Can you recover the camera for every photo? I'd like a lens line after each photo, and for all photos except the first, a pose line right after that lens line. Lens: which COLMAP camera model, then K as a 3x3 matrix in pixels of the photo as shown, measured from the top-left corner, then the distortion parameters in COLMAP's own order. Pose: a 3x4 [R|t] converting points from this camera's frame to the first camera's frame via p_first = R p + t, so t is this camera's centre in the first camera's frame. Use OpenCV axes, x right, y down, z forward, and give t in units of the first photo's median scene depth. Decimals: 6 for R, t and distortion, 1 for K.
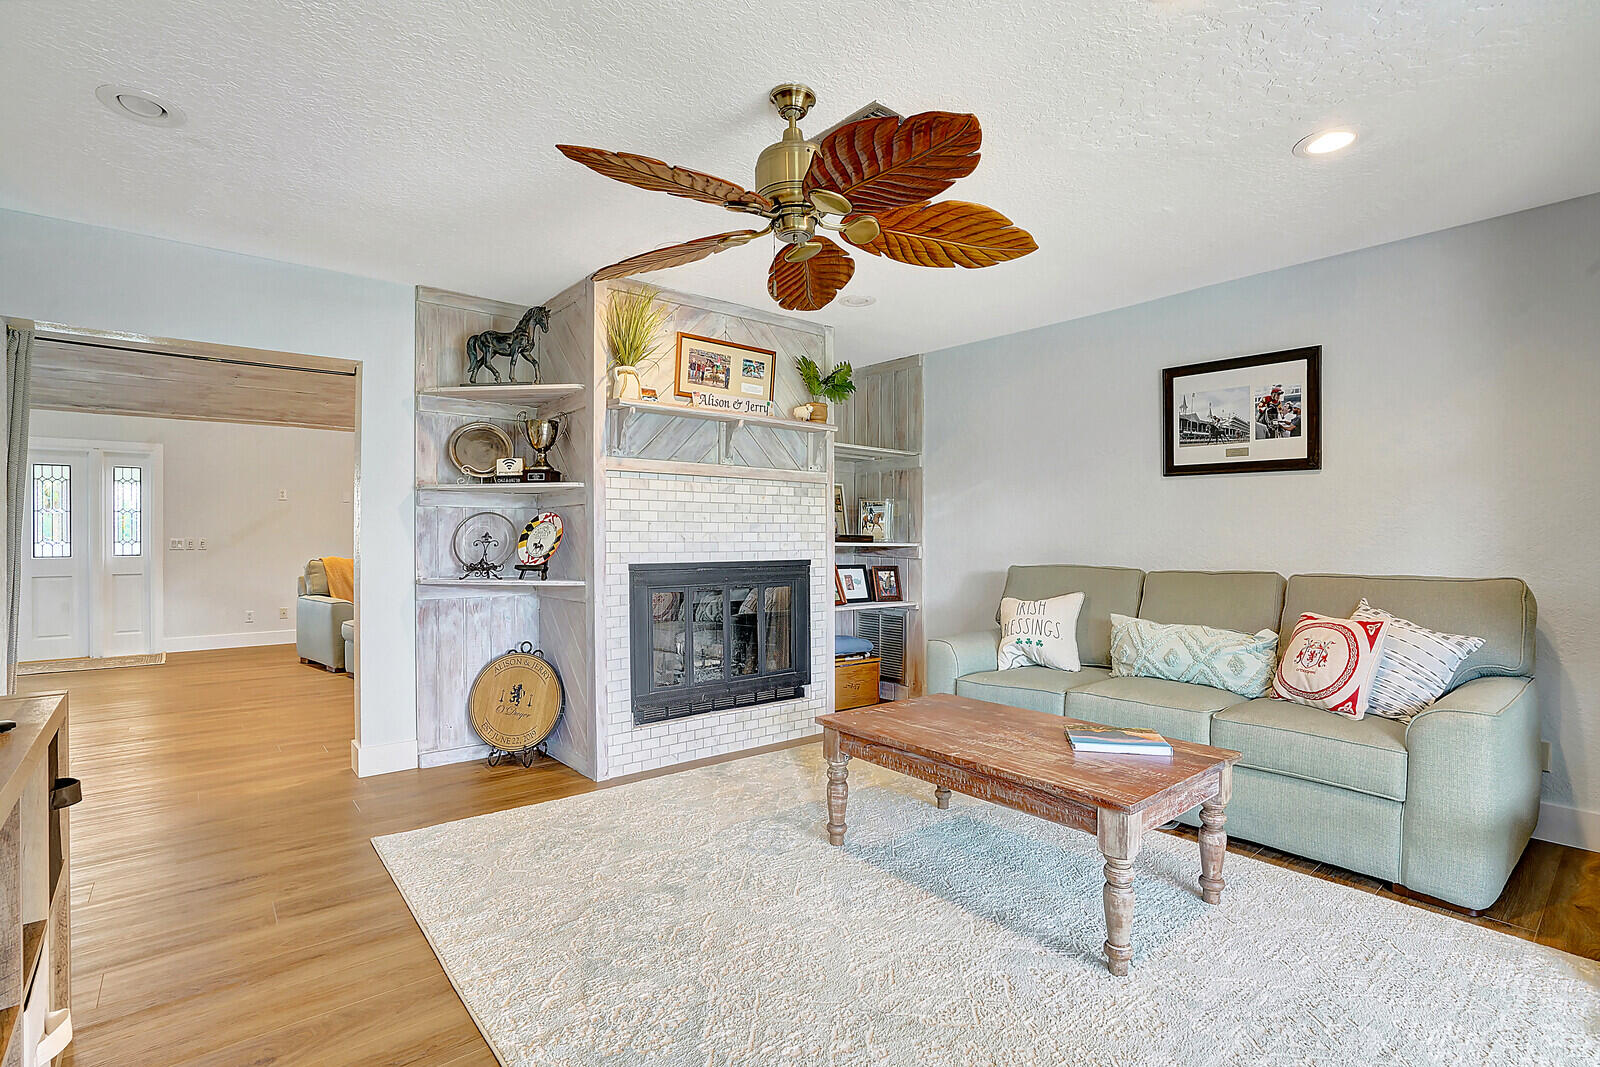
lens RADIAL K [[769.9, 0, 823.7], [0, 769.9, 543.9], [0, 0, 1]] dist [-0.028012, 0.005785]
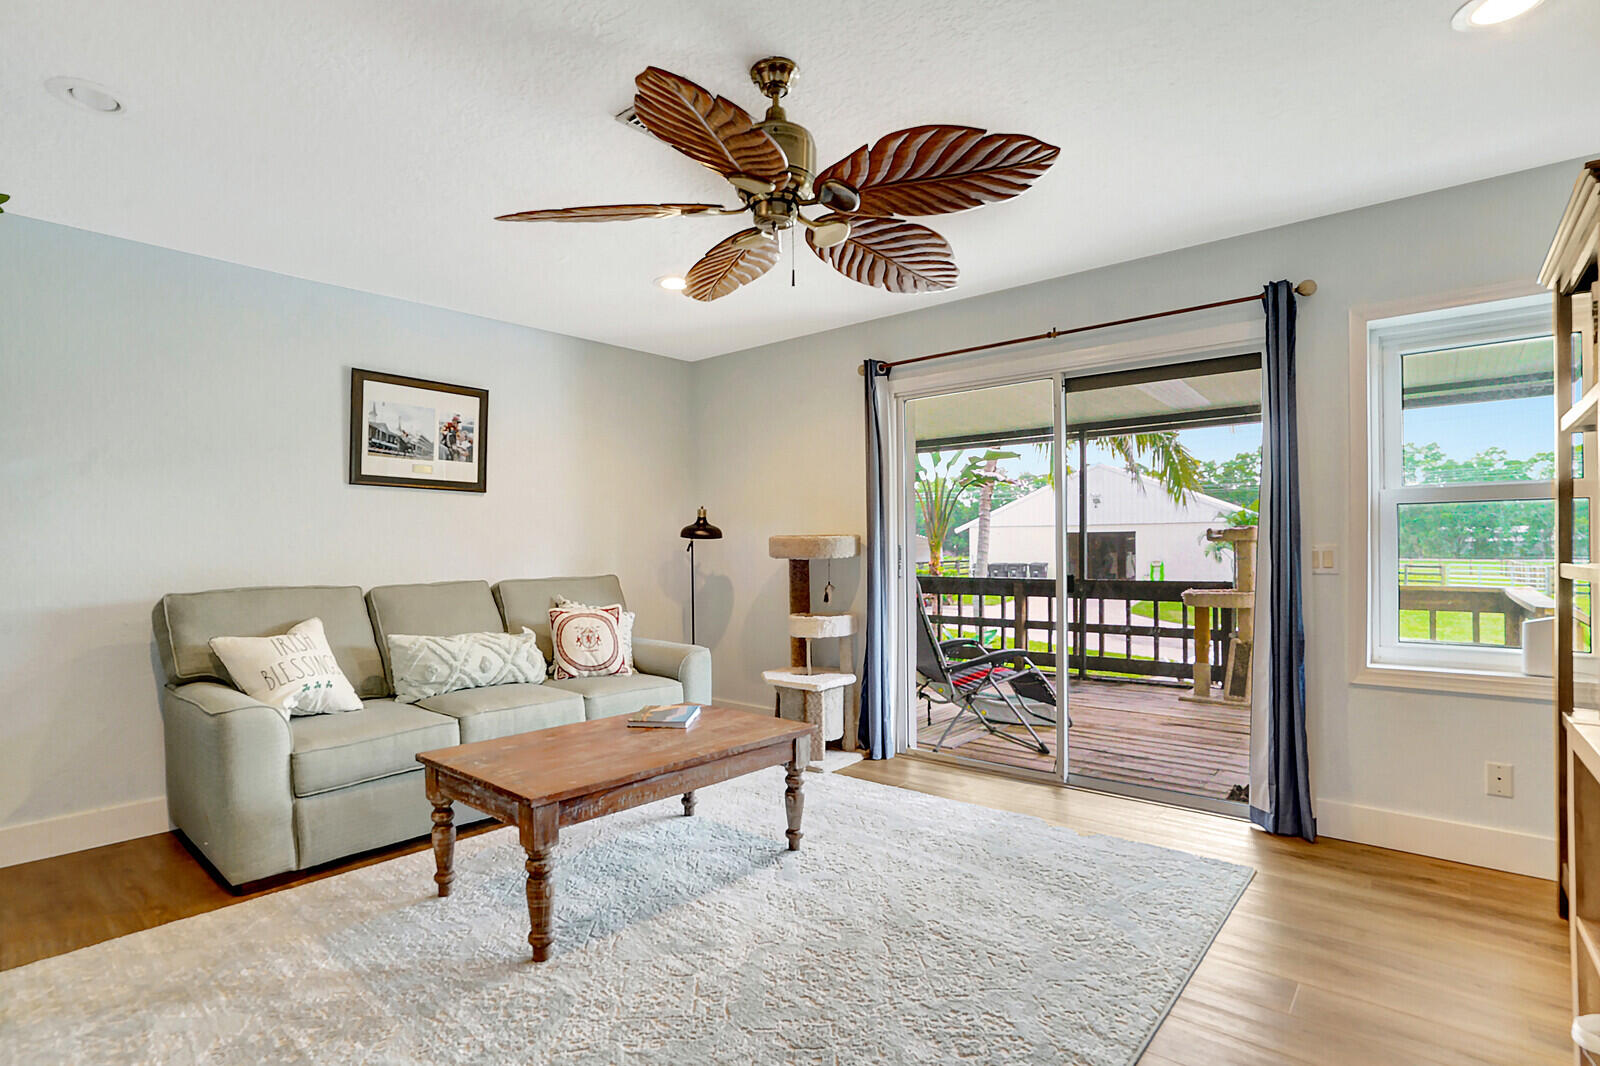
lens RADIAL K [[769.9, 0, 786.8], [0, 769.9, 550.0], [0, 0, 1]] dist [-0.028012, 0.005785]
pose [[-0.114892, -0.001478, 0.993377, -0.582062], [0.013739, 0.999901, 0.003076, -0.005511], [-0.993283, 0.014001, -0.114860, 0.652141]]
